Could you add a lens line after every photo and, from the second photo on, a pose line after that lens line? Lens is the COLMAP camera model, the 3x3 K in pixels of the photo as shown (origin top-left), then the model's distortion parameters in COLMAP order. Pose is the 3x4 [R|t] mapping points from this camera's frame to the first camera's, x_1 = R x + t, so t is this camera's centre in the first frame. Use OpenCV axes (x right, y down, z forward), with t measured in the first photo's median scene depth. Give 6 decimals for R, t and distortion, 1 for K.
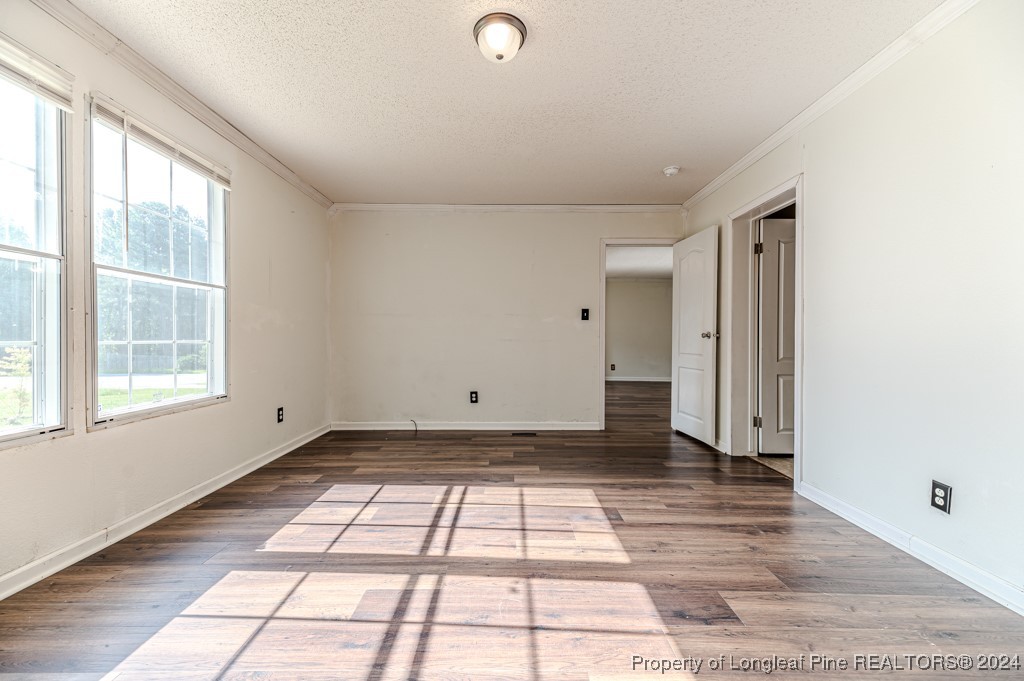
lens RADIAL K [[409.7, 0, 505.5], [0, 409.7, 339.2], [0, 0, 1]] dist [0.017332, -0.005258]
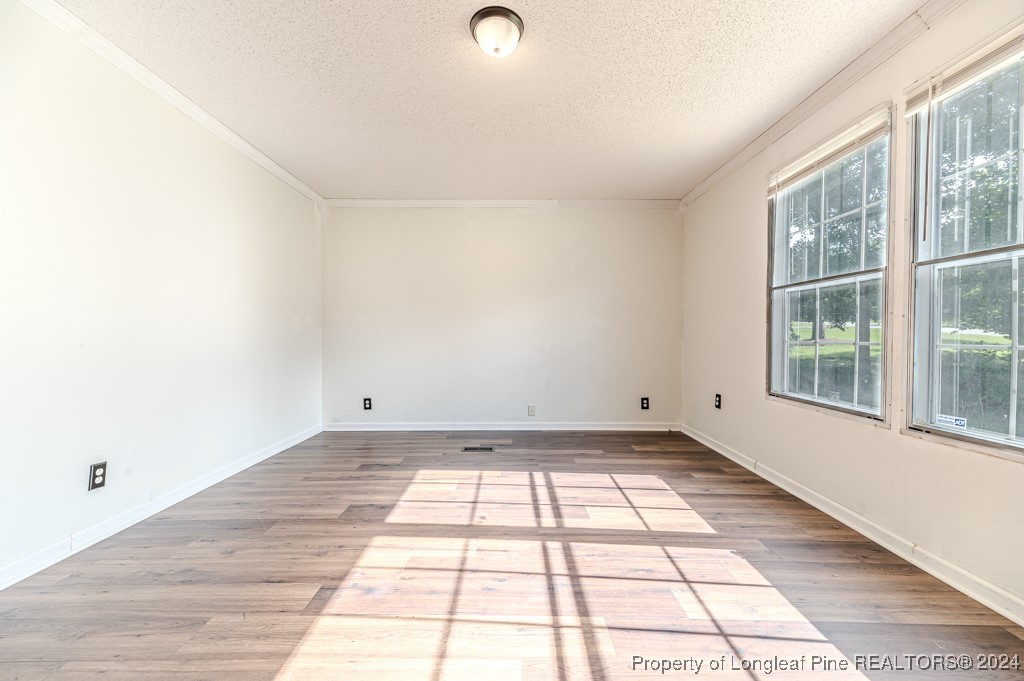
lens RADIAL K [[409.7, 0, 510.7], [0, 409.7, 339.1], [0, 0, 1]] dist [0.017332, -0.005258]
pose [[-0.999937, -0.006609, -0.009100, -0.044299], [-0.006695, 0.999934, 0.009389, -0.006969], [0.009037, 0.009450, -0.999915, 1.875355]]
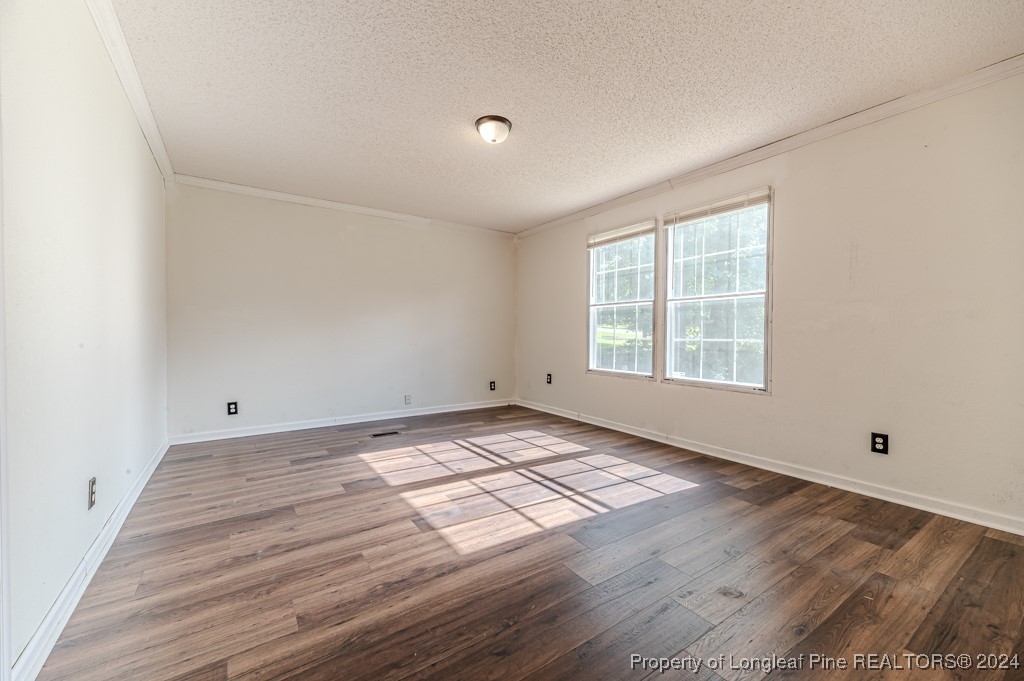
lens RADIAL K [[409.7, 0, 515.8], [0, 409.7, 339.5], [0, 0, 1]] dist [0.017332, -0.005258]
pose [[-0.815935, -0.000269, -0.578144, 0.706219], [-0.009097, 0.999882, 0.012372, -0.007591], [0.578072, 0.015354, -0.815841, 2.102933]]
